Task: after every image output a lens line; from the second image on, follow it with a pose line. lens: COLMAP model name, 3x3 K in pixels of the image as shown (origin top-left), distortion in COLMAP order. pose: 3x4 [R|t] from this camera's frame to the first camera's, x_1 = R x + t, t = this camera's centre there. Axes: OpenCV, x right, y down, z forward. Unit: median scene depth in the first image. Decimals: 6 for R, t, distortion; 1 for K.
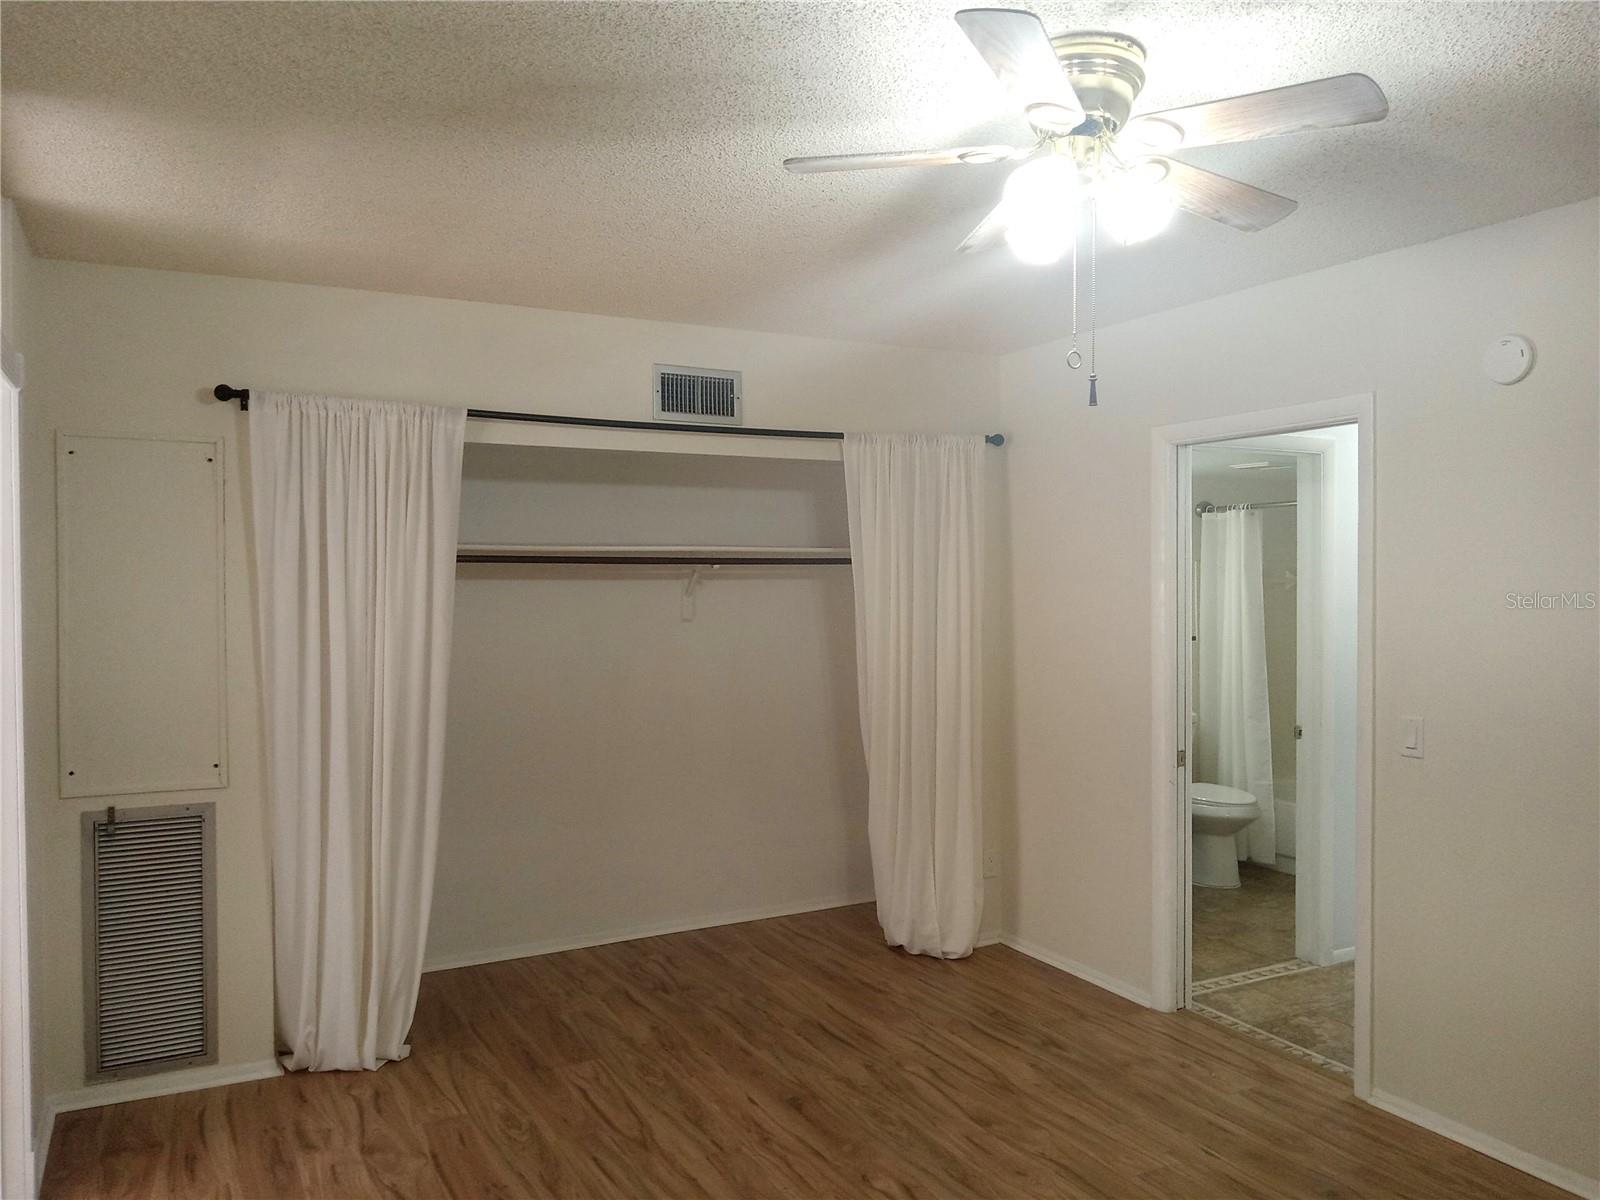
lens RADIAL K [[1190.6, 0, 802.0], [0, 1190.6, 604.0], [0, 0, 1]] dist [0.005312, -0.005740]
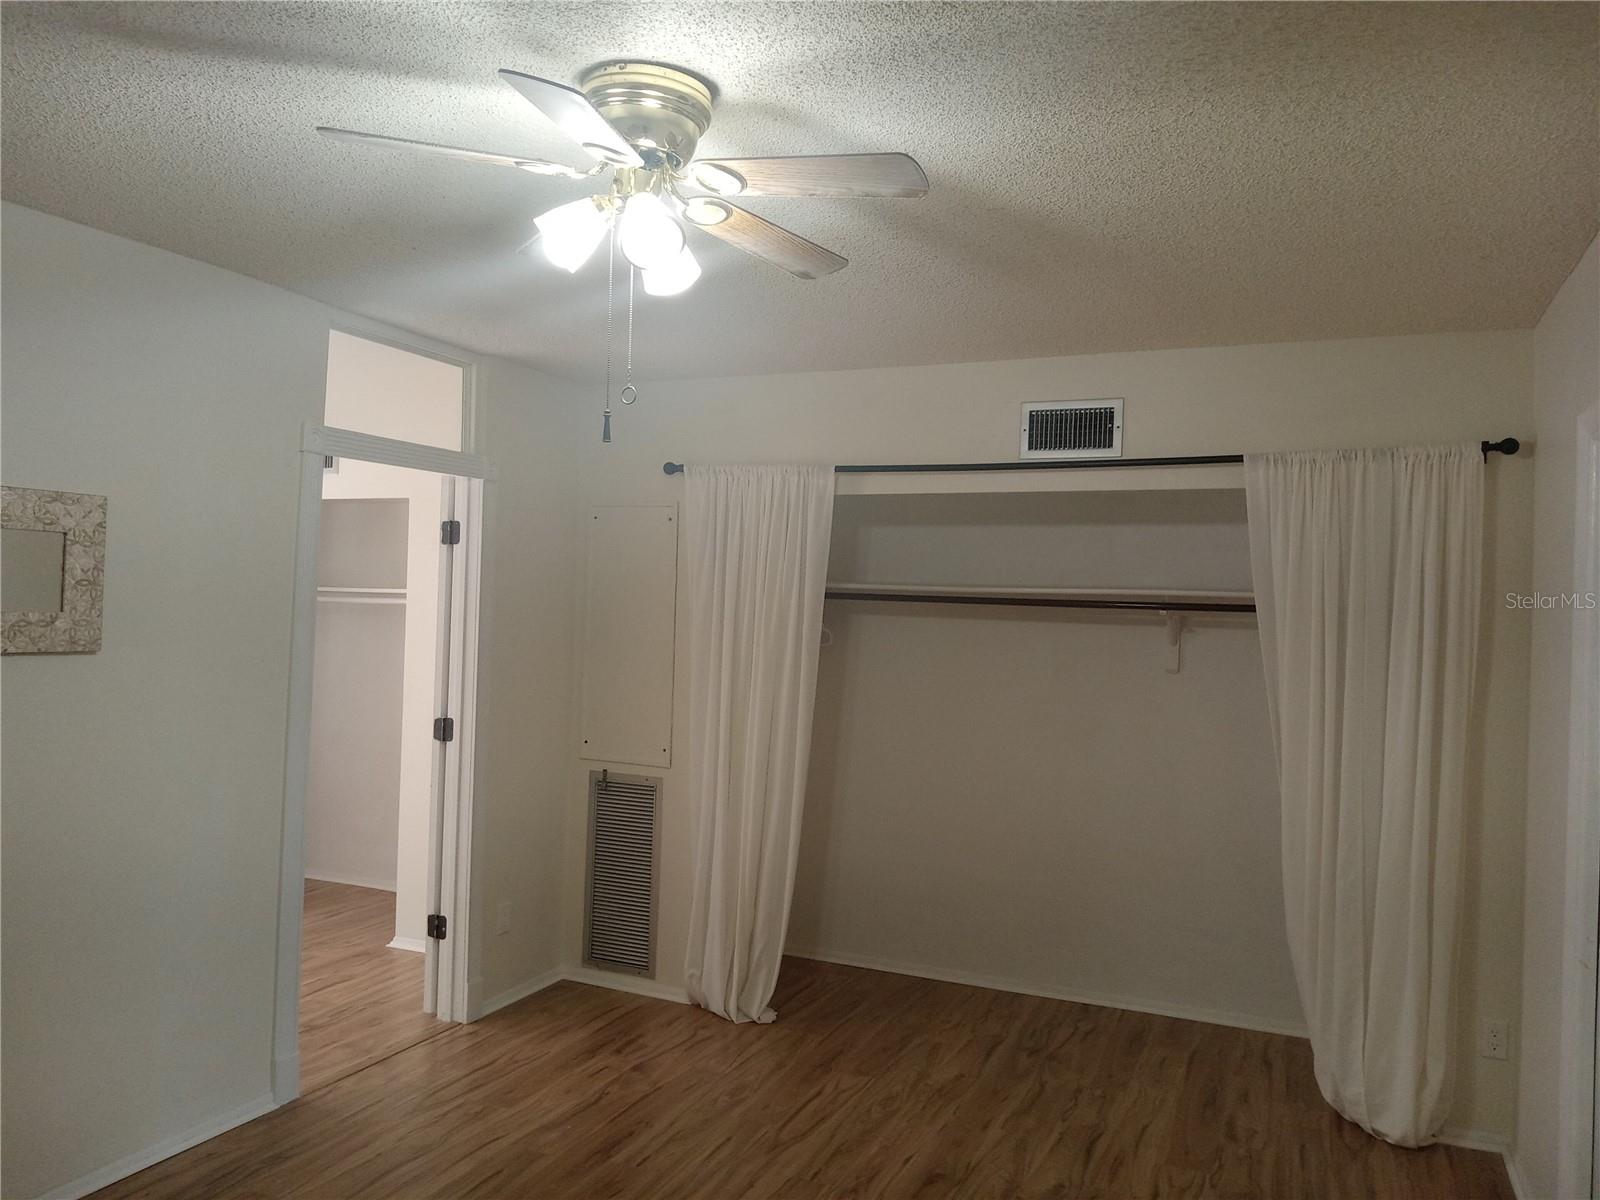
lens RADIAL K [[1193.8, 0, 800.6], [0, 1193.8, 596.2], [0, 0, 1]] dist [0.083979, -0.194549]
pose [[0.614906, 0.014061, -0.788475, 0.598373], [-0.049154, 0.998580, -0.020526, -0.013467], [0.787067, 0.051378, 0.614724, 0.276075]]
